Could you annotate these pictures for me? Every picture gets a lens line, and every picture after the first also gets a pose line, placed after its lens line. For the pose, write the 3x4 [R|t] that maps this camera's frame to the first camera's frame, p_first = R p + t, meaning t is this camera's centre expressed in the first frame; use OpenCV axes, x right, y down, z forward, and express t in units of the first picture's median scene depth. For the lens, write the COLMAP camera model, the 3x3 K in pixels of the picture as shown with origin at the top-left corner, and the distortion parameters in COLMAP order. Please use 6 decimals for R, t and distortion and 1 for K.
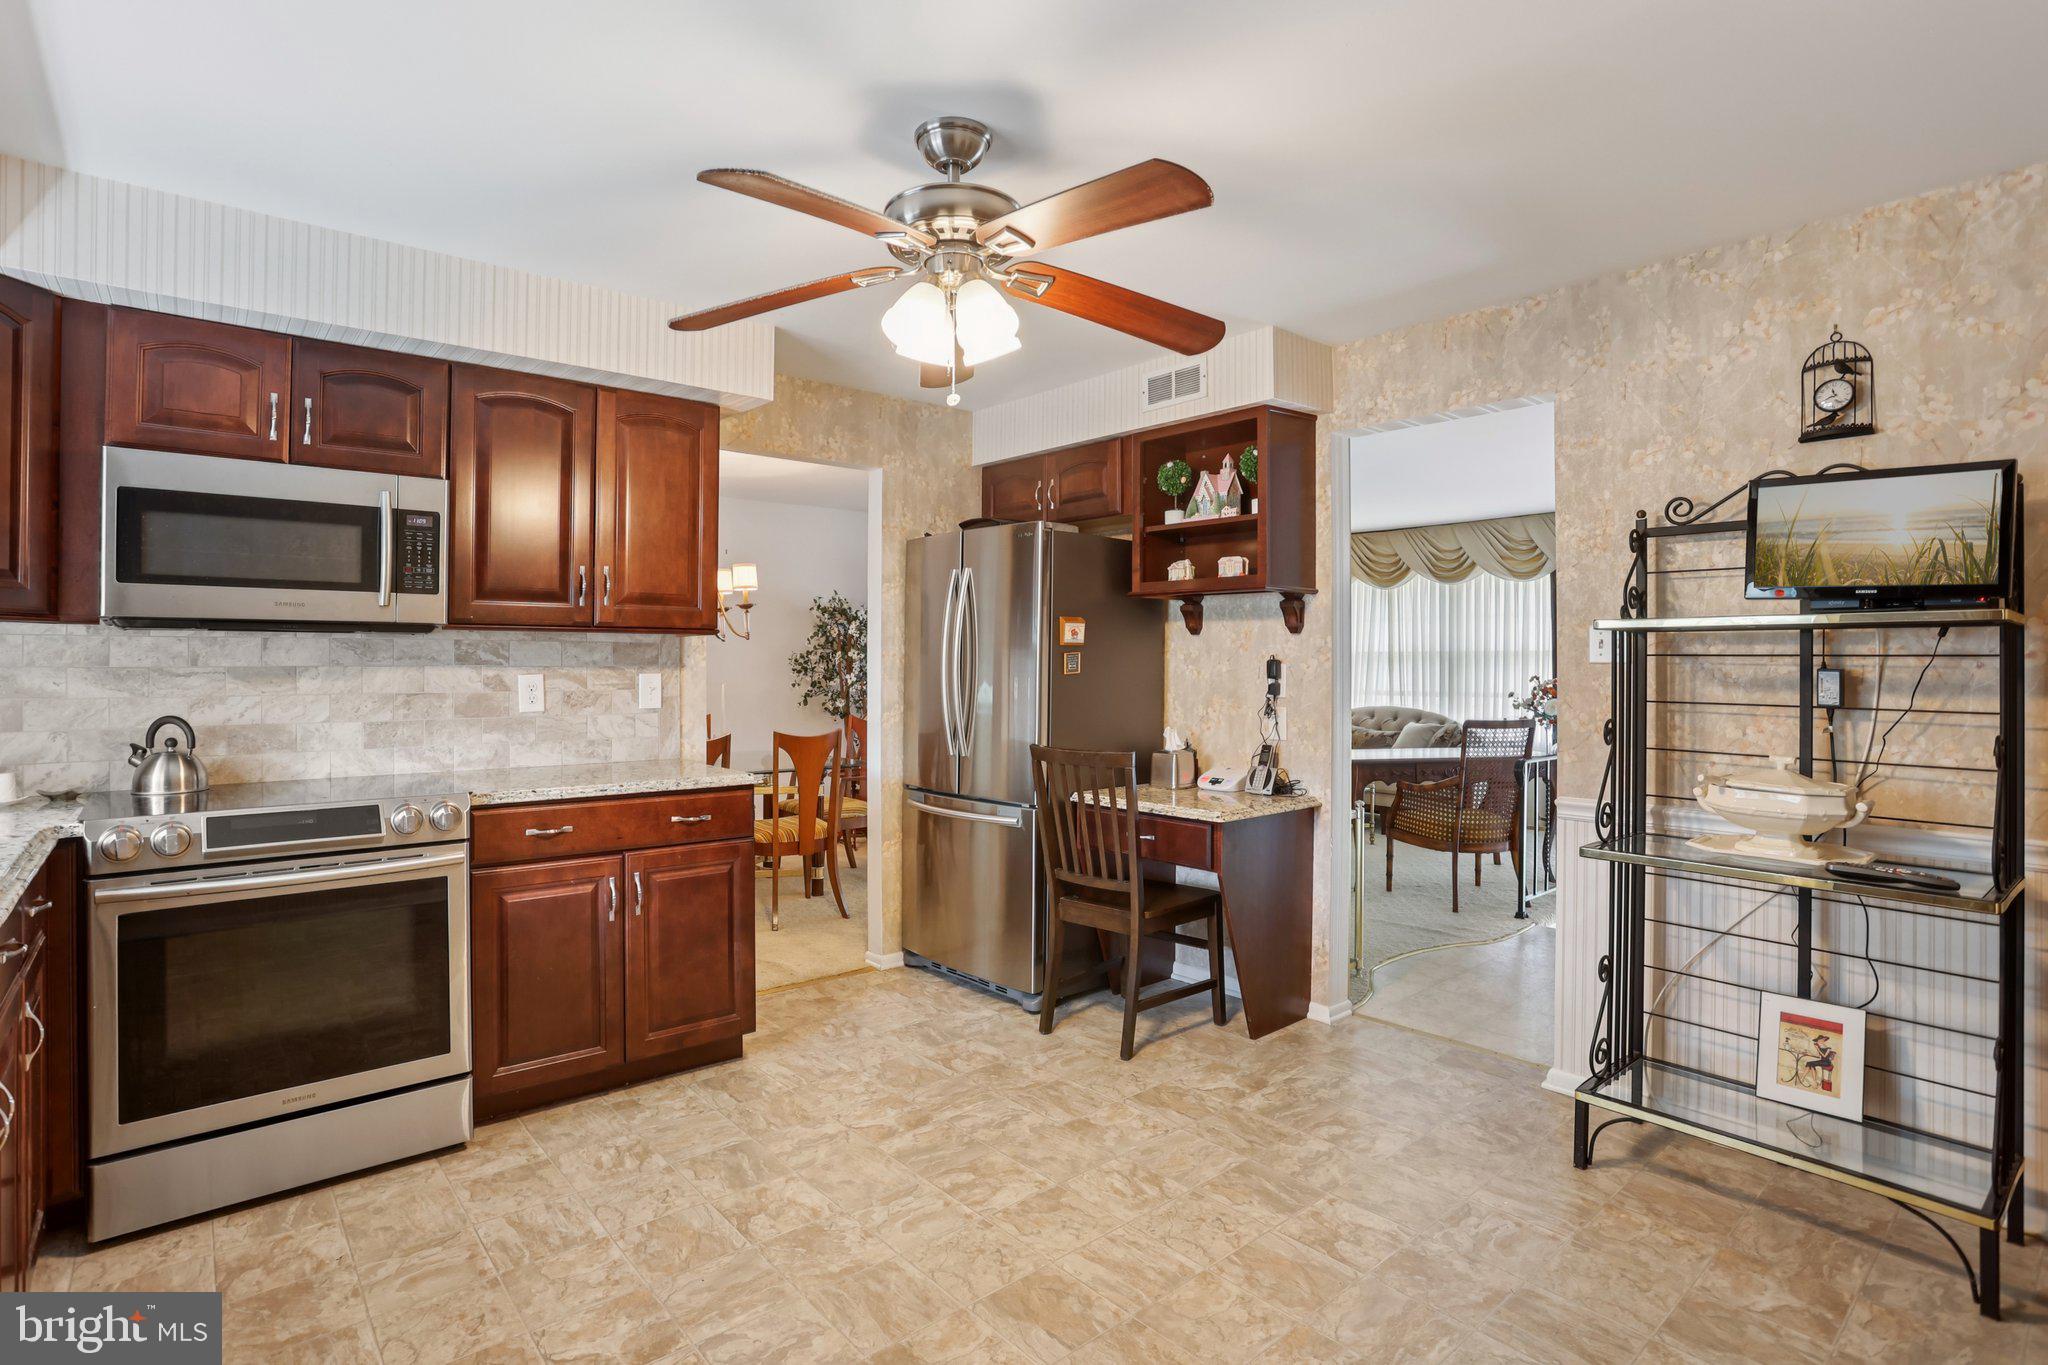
lens RADIAL K [[1004.3, 0, 951.4], [0, 1004.3, 657.3], [0, 0, 1]] dist [-0.058328, 0.031285]
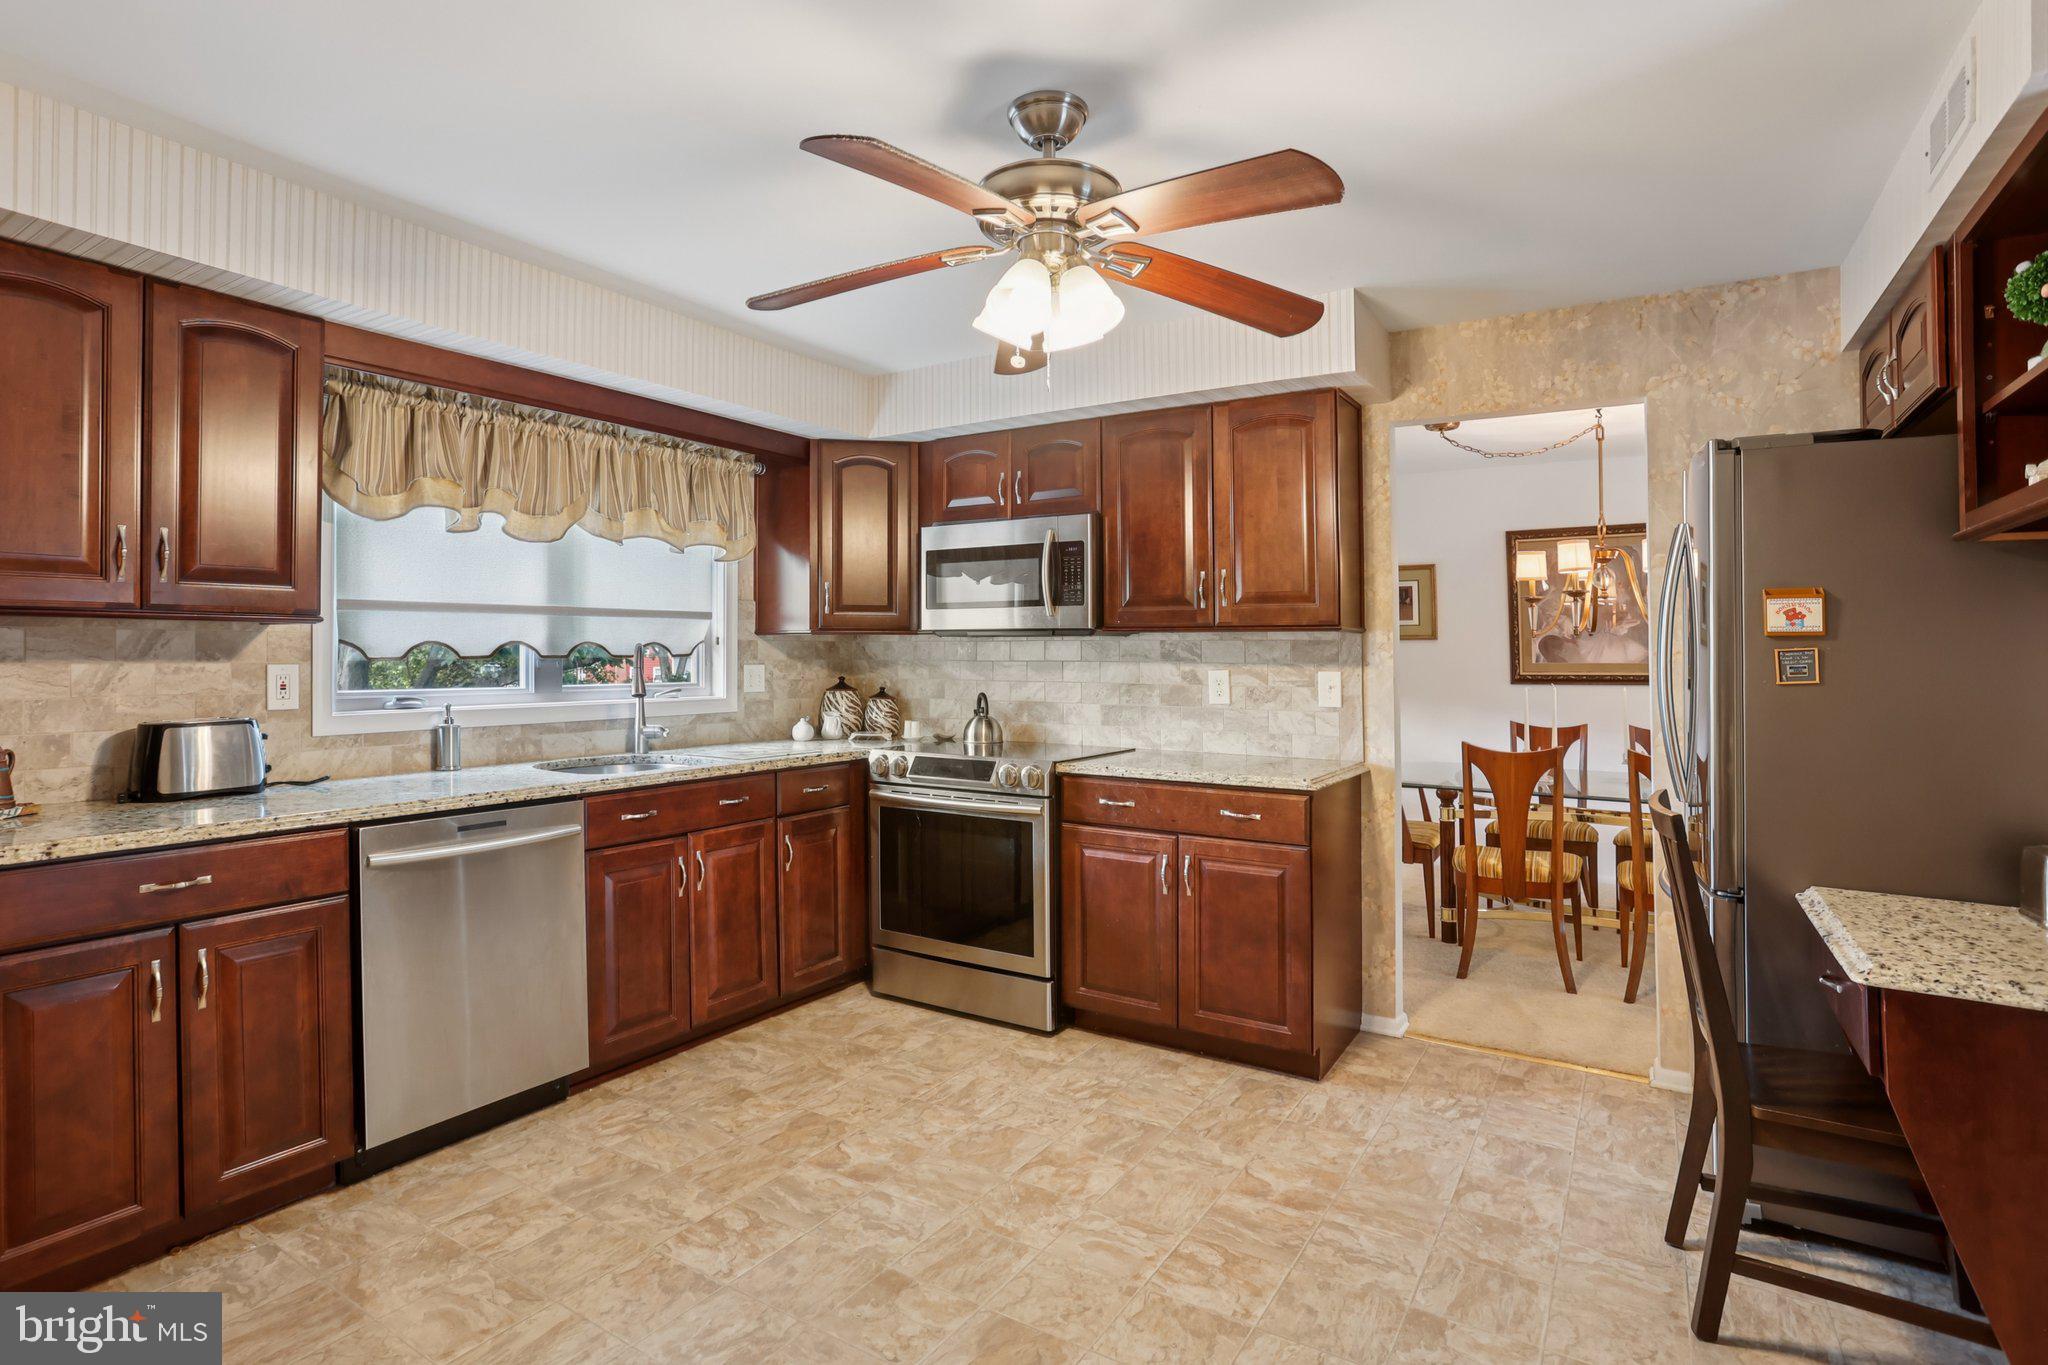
lens RADIAL K [[998.8, 0, 998.6], [0, 998.8, 660.3], [0, 0, 1]] dist [-0.061776, 0.029117]
pose [[0.332889, 0.006295, -0.942945, 0.621993], [-0.000455, 0.999979, 0.006515, -0.001384], [0.942966, -0.001739, 0.332884, 0.448892]]
